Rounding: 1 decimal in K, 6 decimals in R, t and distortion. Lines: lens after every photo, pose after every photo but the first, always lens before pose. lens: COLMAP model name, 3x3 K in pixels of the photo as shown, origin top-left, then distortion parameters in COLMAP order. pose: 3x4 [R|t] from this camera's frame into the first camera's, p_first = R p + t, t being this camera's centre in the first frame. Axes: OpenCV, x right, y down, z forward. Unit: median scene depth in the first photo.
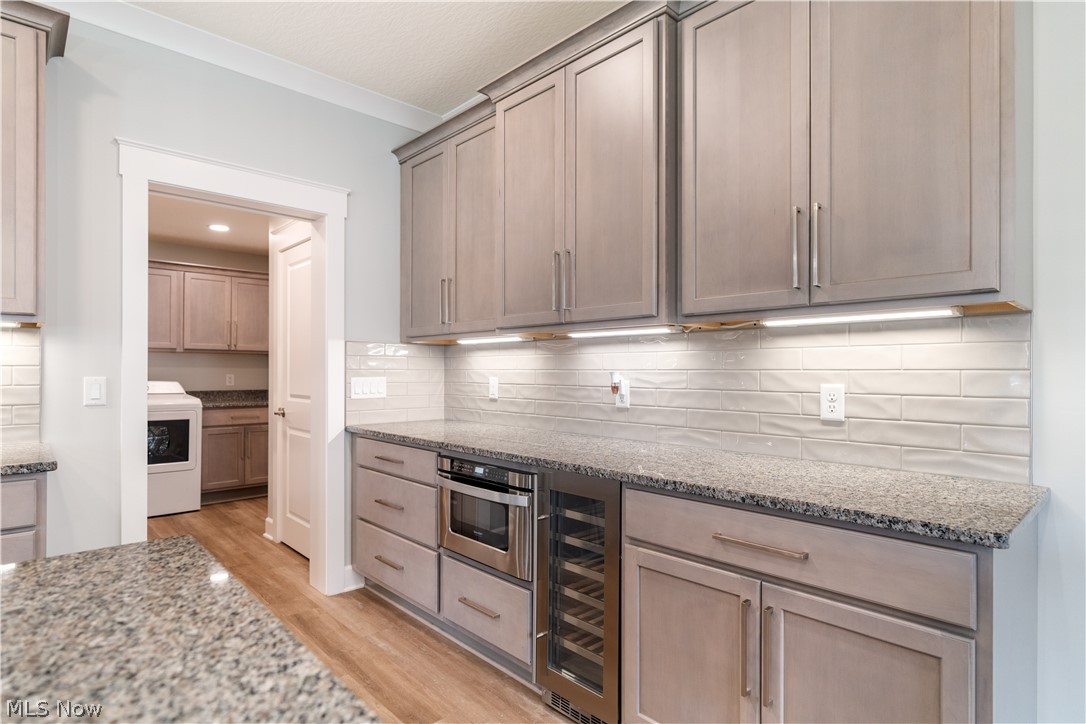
lens RADIAL K [[579.1, 0, 543.0], [0, 579.1, 362.0], [0, 0, 1]] dist [-0.000846, -0.000105]
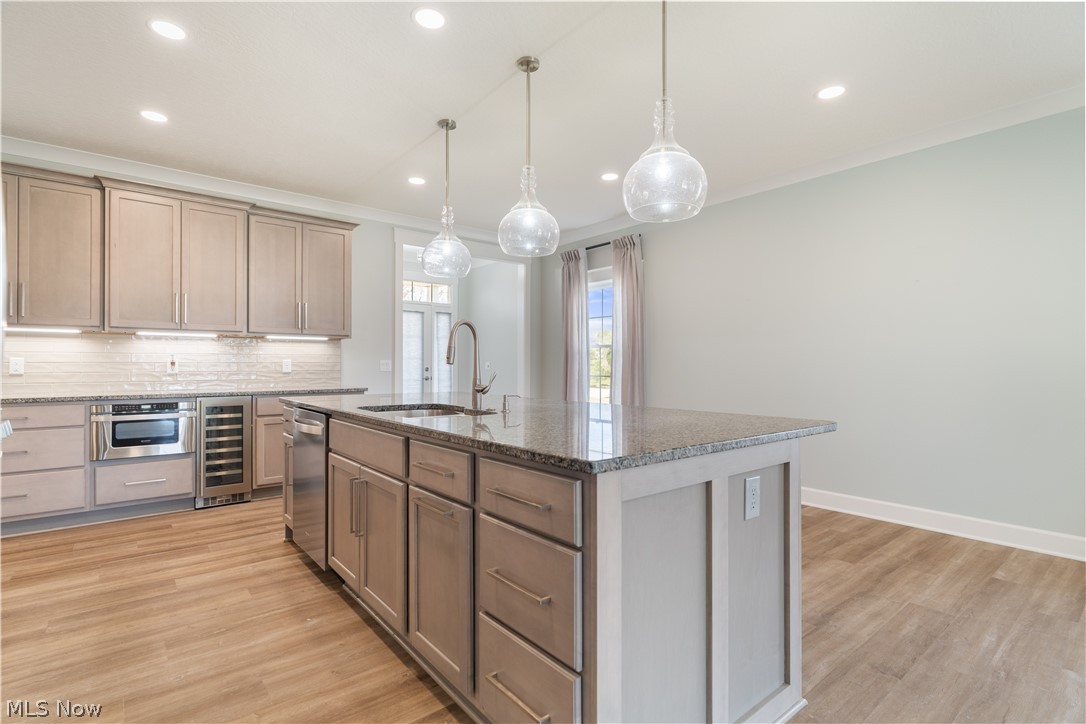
lens RADIAL K [[518.4, 0, 543.0], [0, 518.4, 362.0], [0, 0, 1]] dist [0.002523, 0.000415]
pose [[0.064118, 0.004160, 0.997934, -1.650322], [-0.013659, 0.999901, -0.003290, 0.033210], [-0.997849, -0.013419, 0.064168, -0.358385]]
